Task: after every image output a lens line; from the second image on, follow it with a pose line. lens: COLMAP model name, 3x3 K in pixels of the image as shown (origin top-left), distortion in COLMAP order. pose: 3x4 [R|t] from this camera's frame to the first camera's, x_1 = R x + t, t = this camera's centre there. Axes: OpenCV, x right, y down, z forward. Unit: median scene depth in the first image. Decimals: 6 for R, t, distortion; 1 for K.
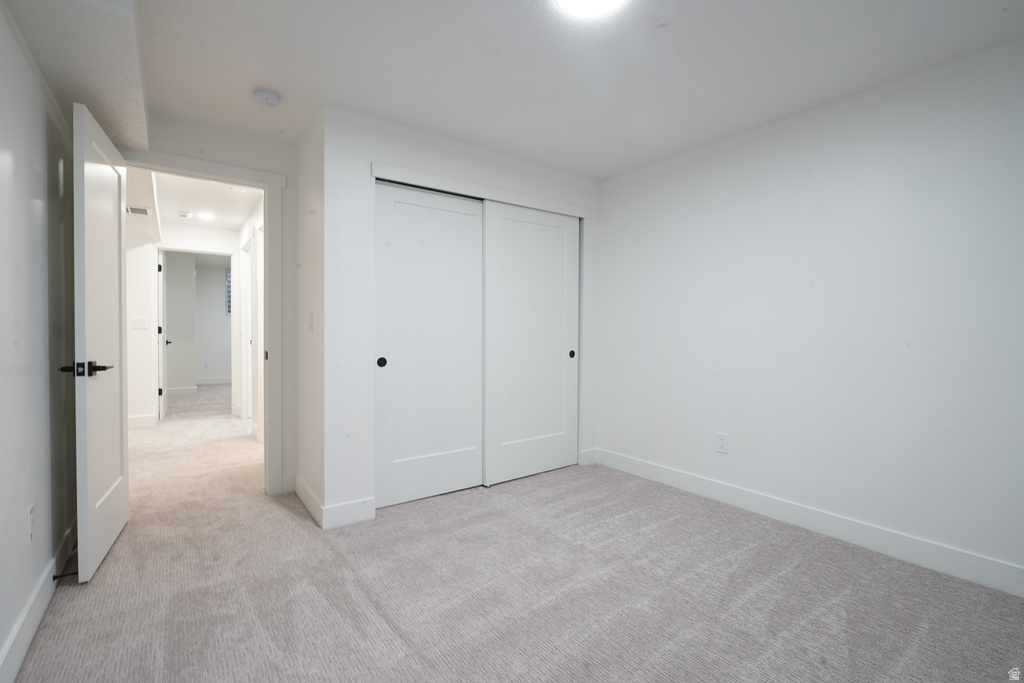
lens RADIAL K [[459.0, 0, 512.0], [0, 459.0, 341.5], [0, 0, 1]] dist [0.000024, 0.000107]
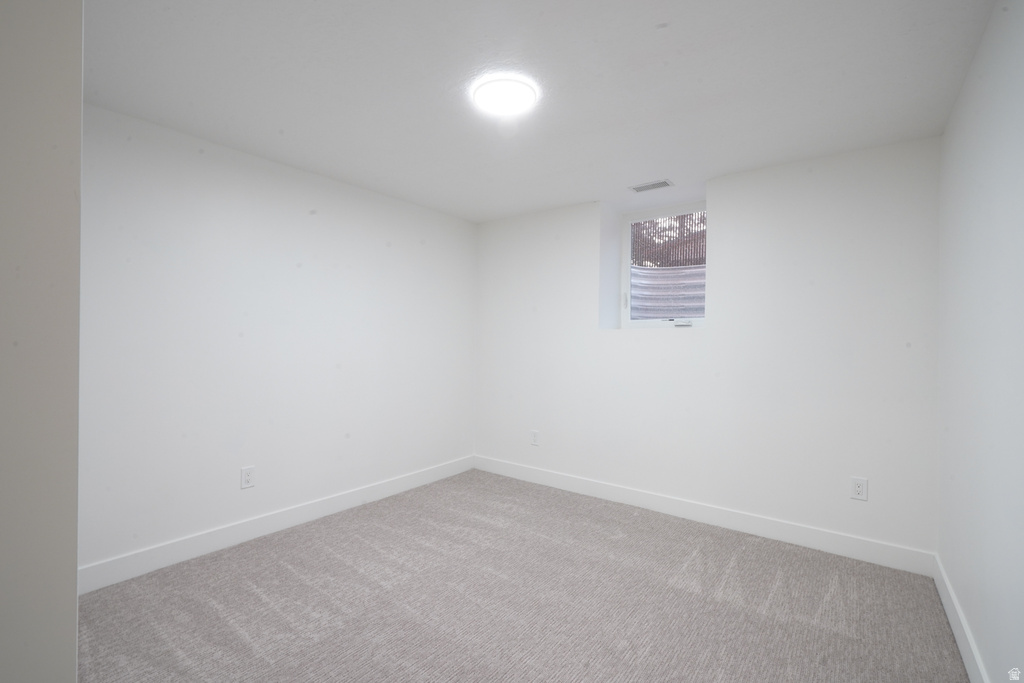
lens RADIAL K [[459.0, 0, 512.0], [0, 459.0, 341.5], [0, 0, 1]] dist [0.000024, 0.000107]
pose [[-0.279511, 0.001506, 0.960141, -0.660295], [0.016903, 0.999852, 0.003352, -0.046049], [-0.959994, 0.017166, -0.279495, 0.872956]]
